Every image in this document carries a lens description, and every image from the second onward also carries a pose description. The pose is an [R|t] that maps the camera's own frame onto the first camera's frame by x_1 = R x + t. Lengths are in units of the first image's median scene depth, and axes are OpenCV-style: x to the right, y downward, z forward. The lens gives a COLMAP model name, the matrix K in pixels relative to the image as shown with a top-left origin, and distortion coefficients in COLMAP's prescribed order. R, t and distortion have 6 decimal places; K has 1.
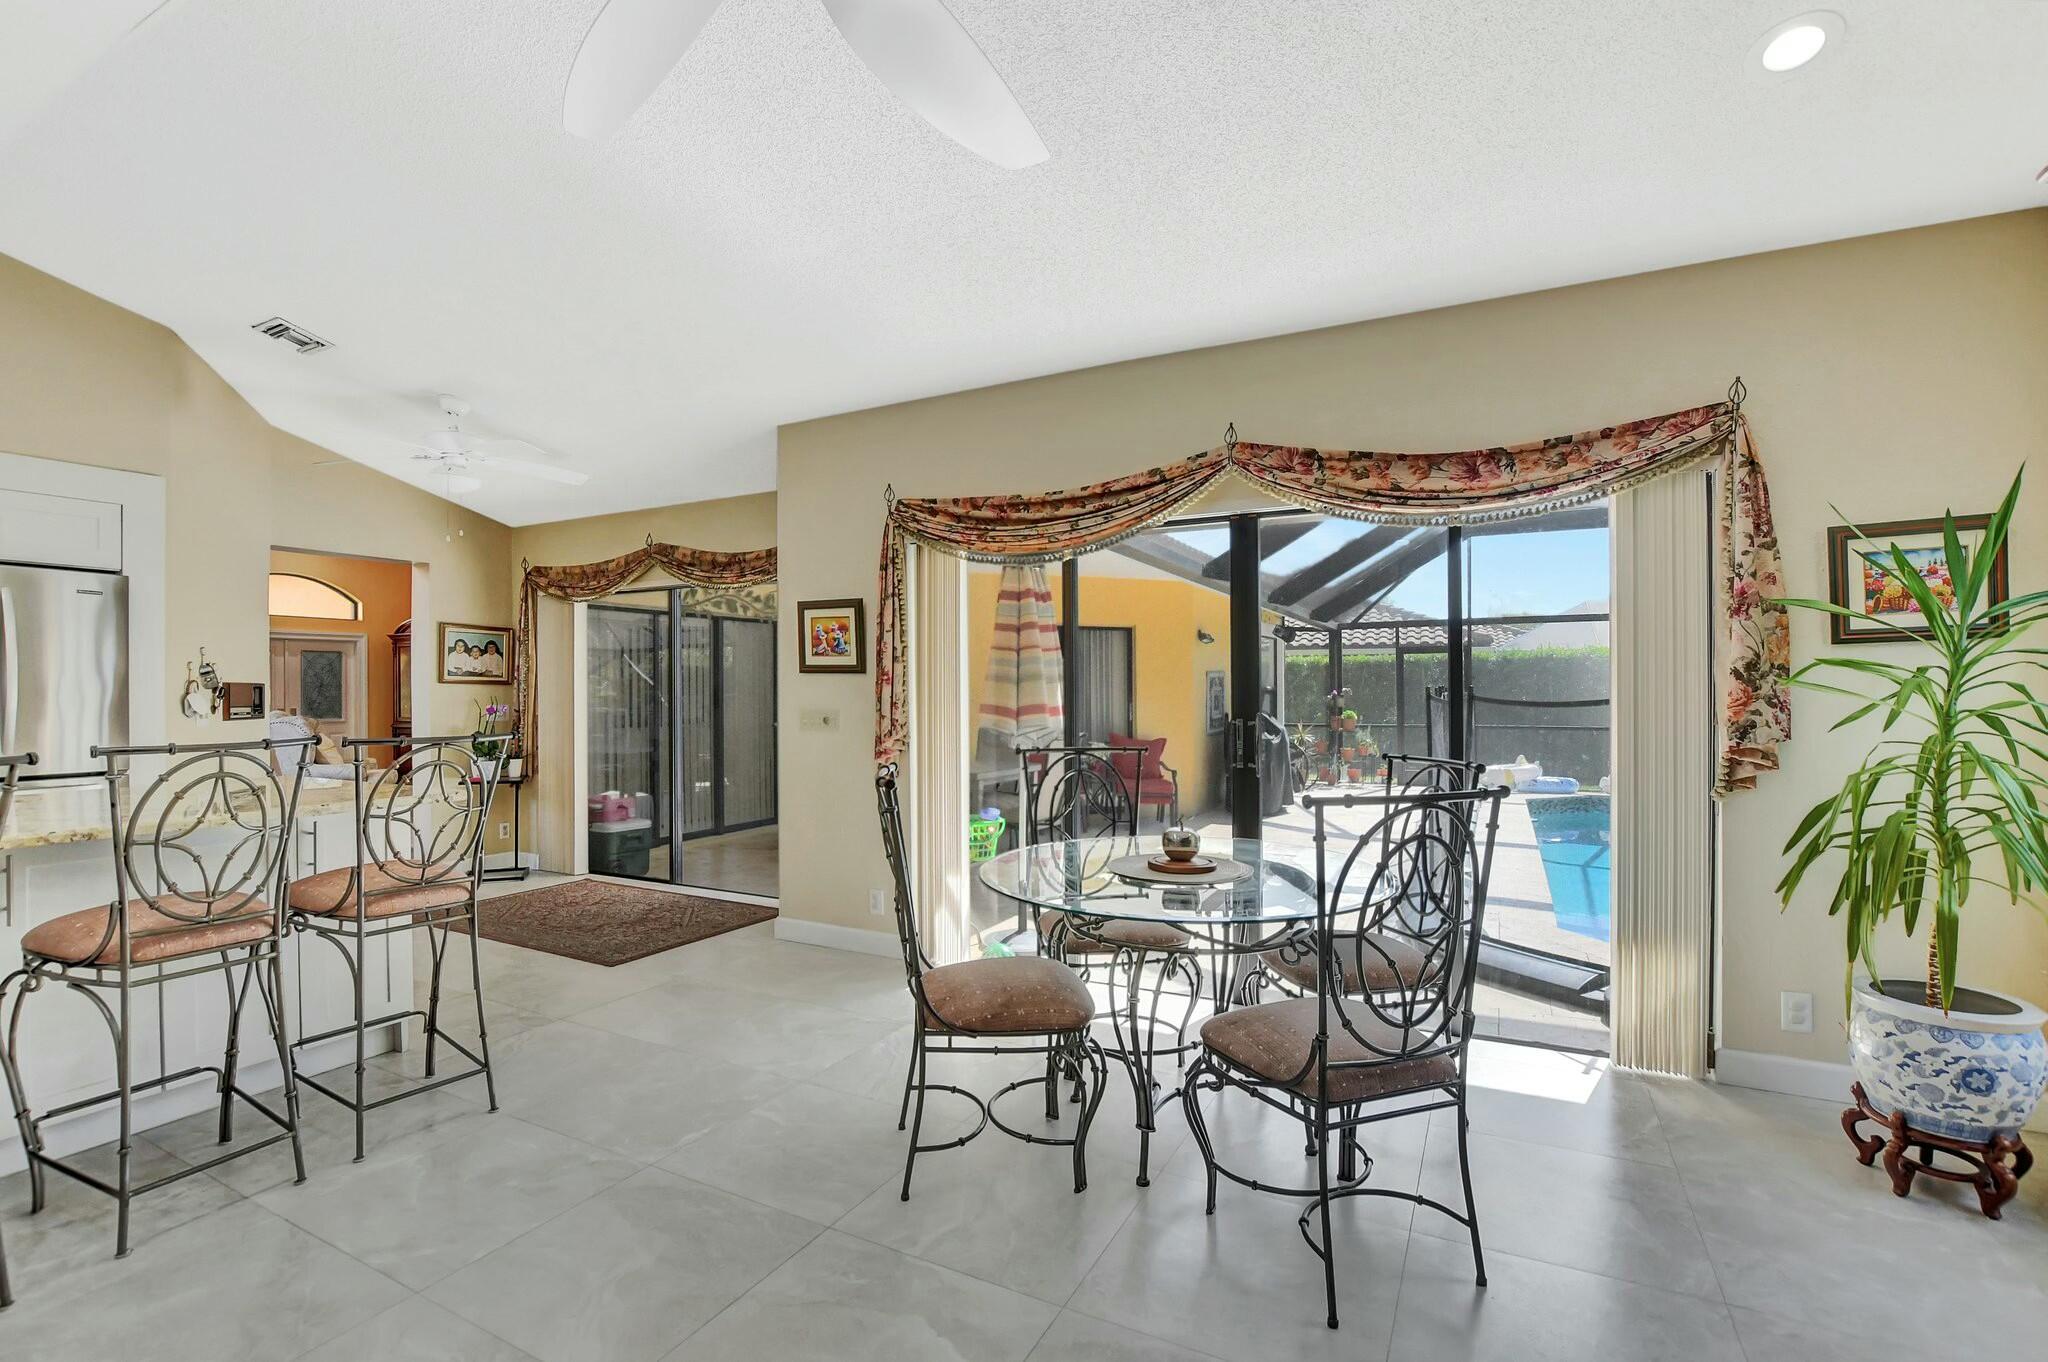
lens RADIAL K [[920.1, 0, 1000.5], [0, 920.1, 675.3], [0, 0, 1]] dist [-0.008366, -0.000203]
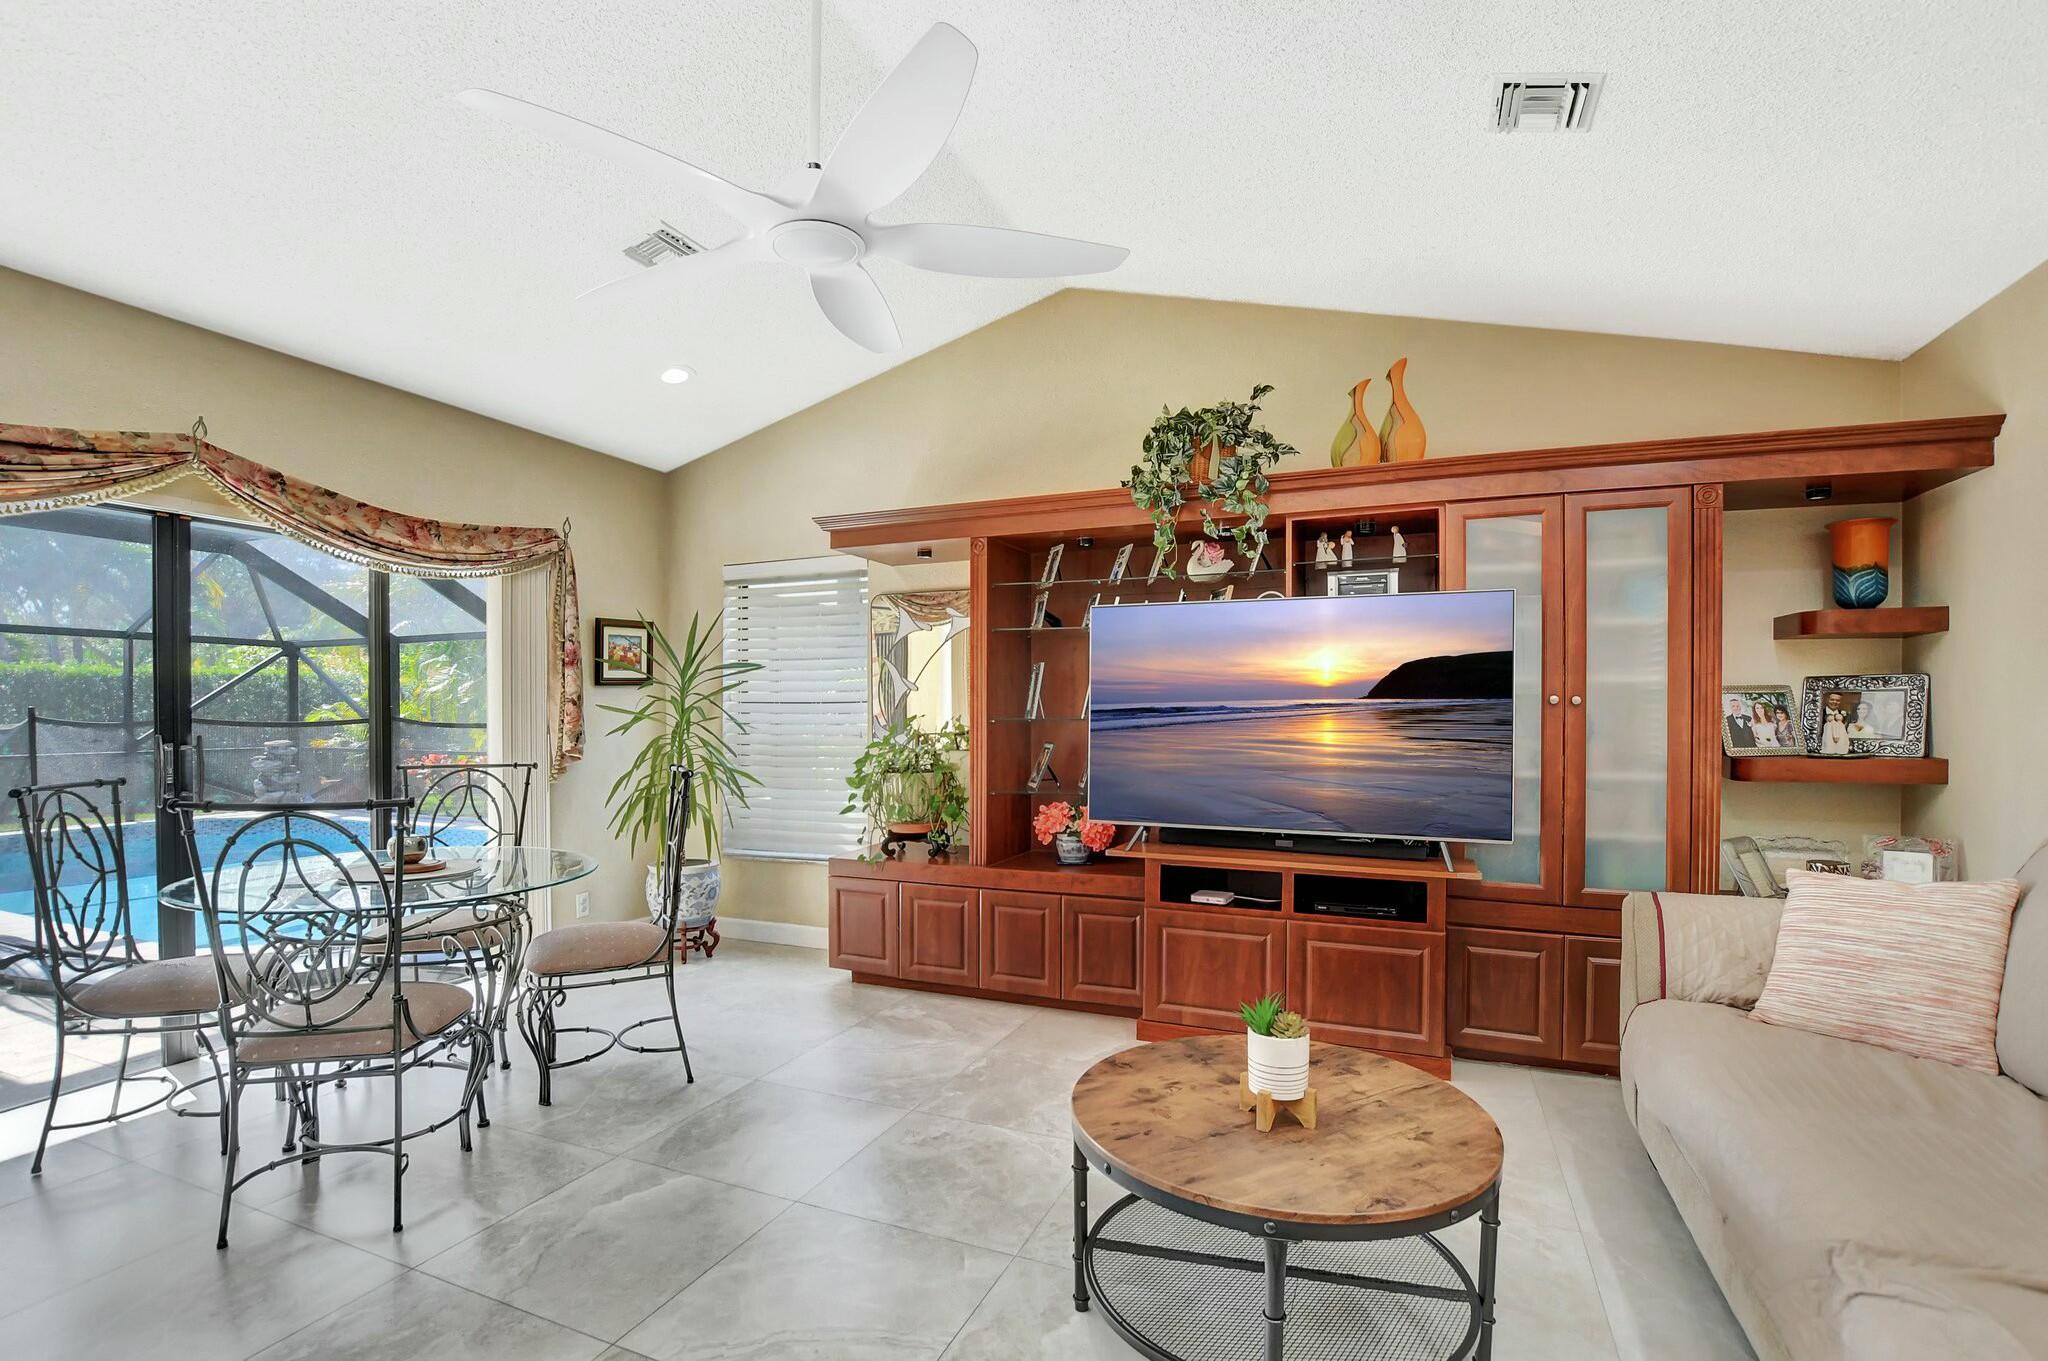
lens RADIAL K [[952.6, 0, 1008.0], [0, 952.6, 702.7], [0, 0, 1]] dist [-0.009682, -0.000448]
pose [[-0.077263, 0.008565, 0.996974, -0.821119], [-0.016989, 0.999807, -0.009906, 0.002737], [-0.996866, -0.017703, -0.077102, 0.308427]]
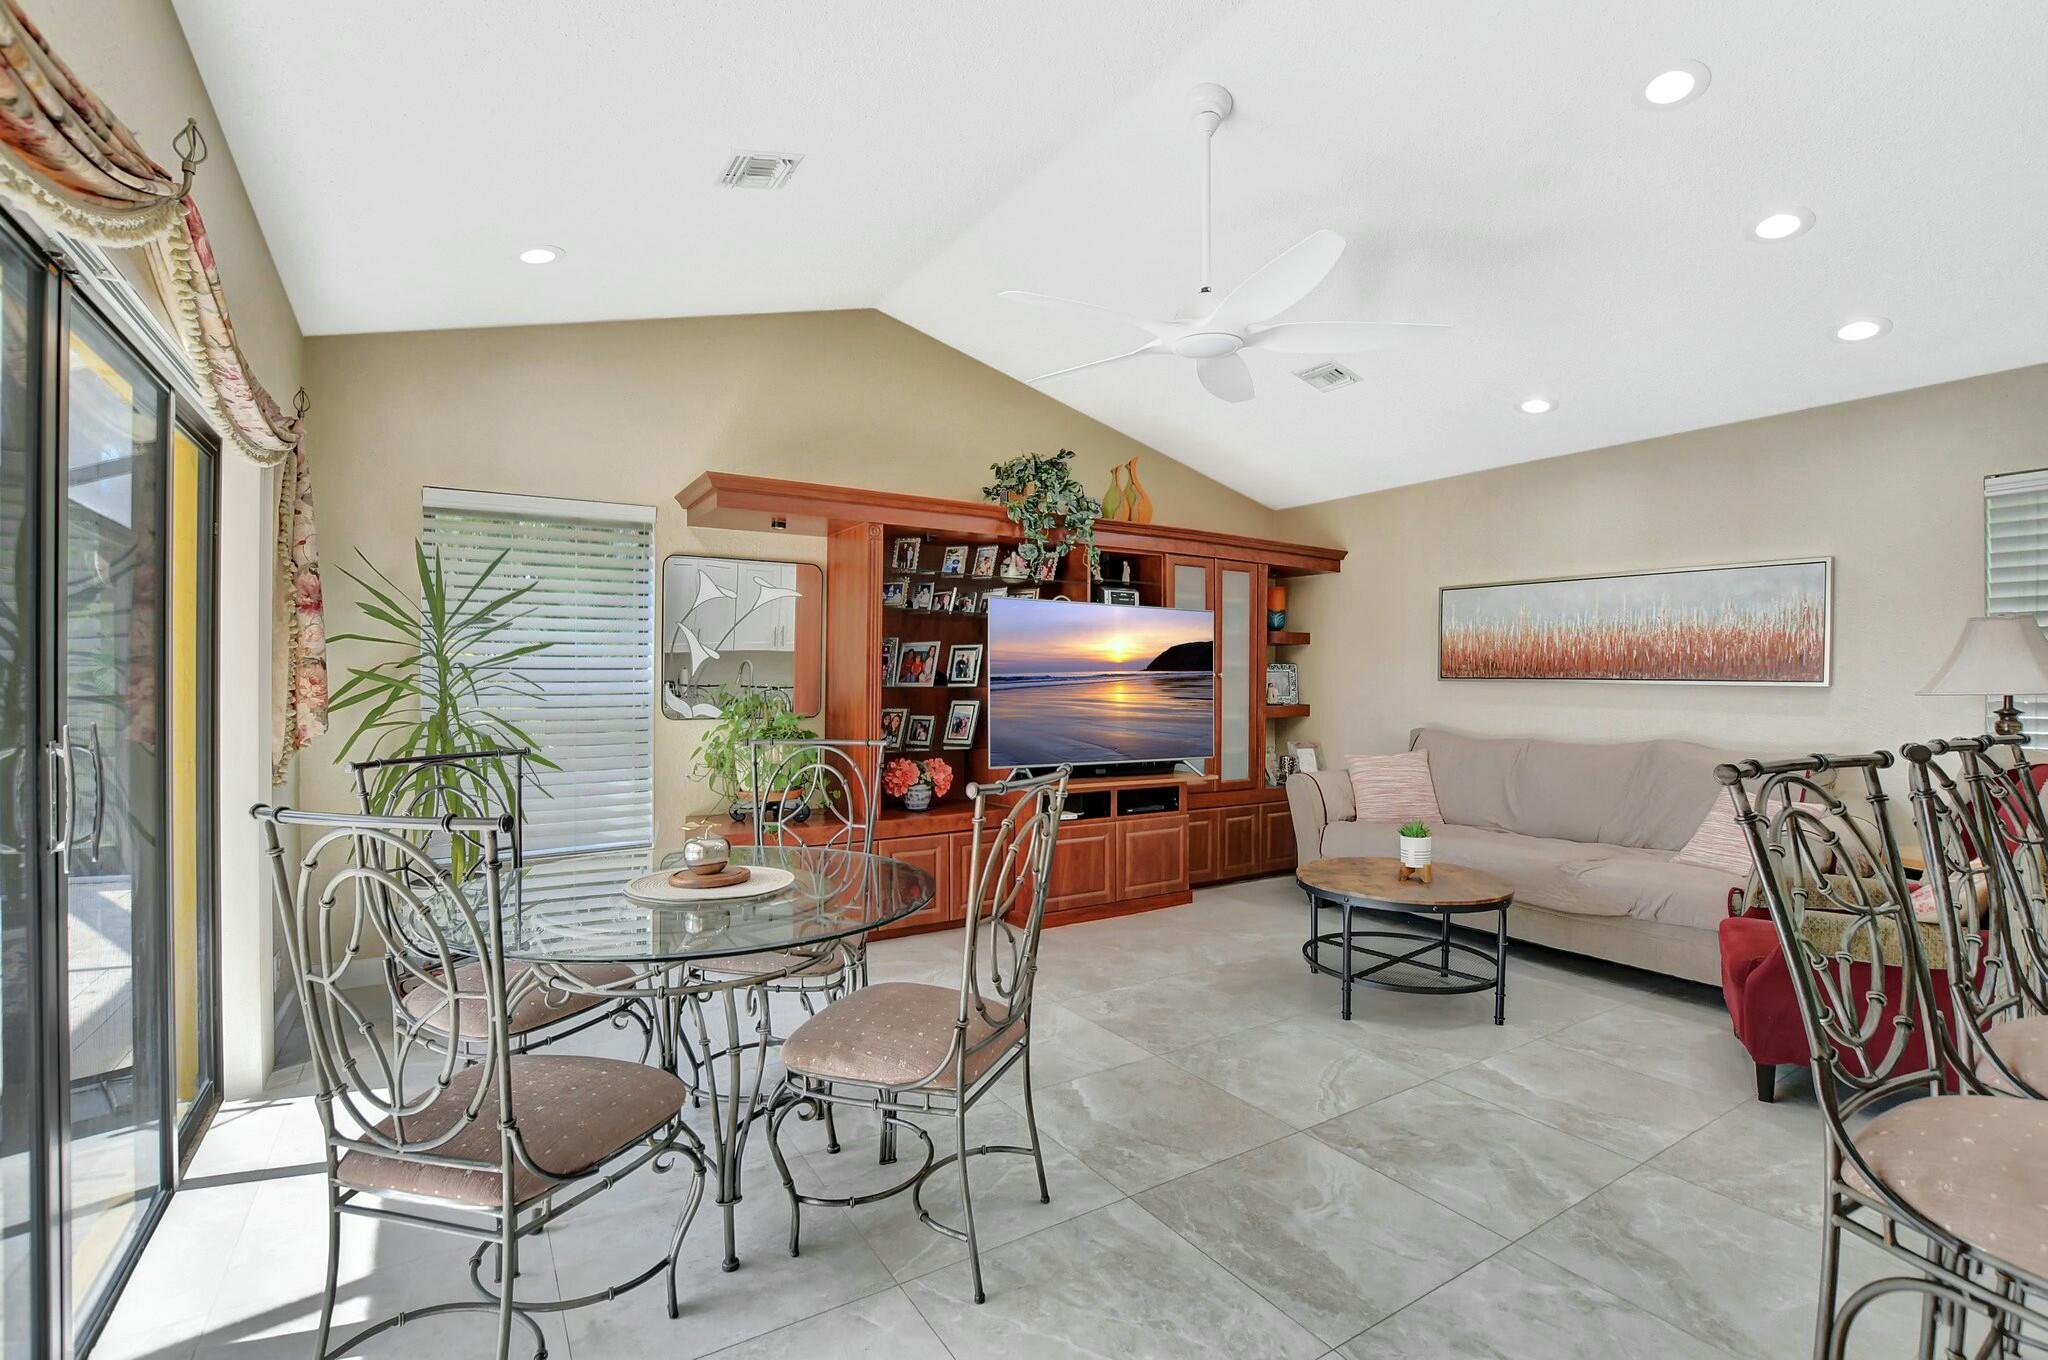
lens RADIAL K [[920.1, 0, 1000.5], [0, 920.1, 674.3], [0, 0, 1]] dist [-0.008366, -0.000203]
pose [[-0.861216, 0.007156, 0.508189, -0.394769], [-0.007614, 0.999607, -0.026980, 0.028642], [-0.508183, -0.027105, -0.860823, 1.320381]]
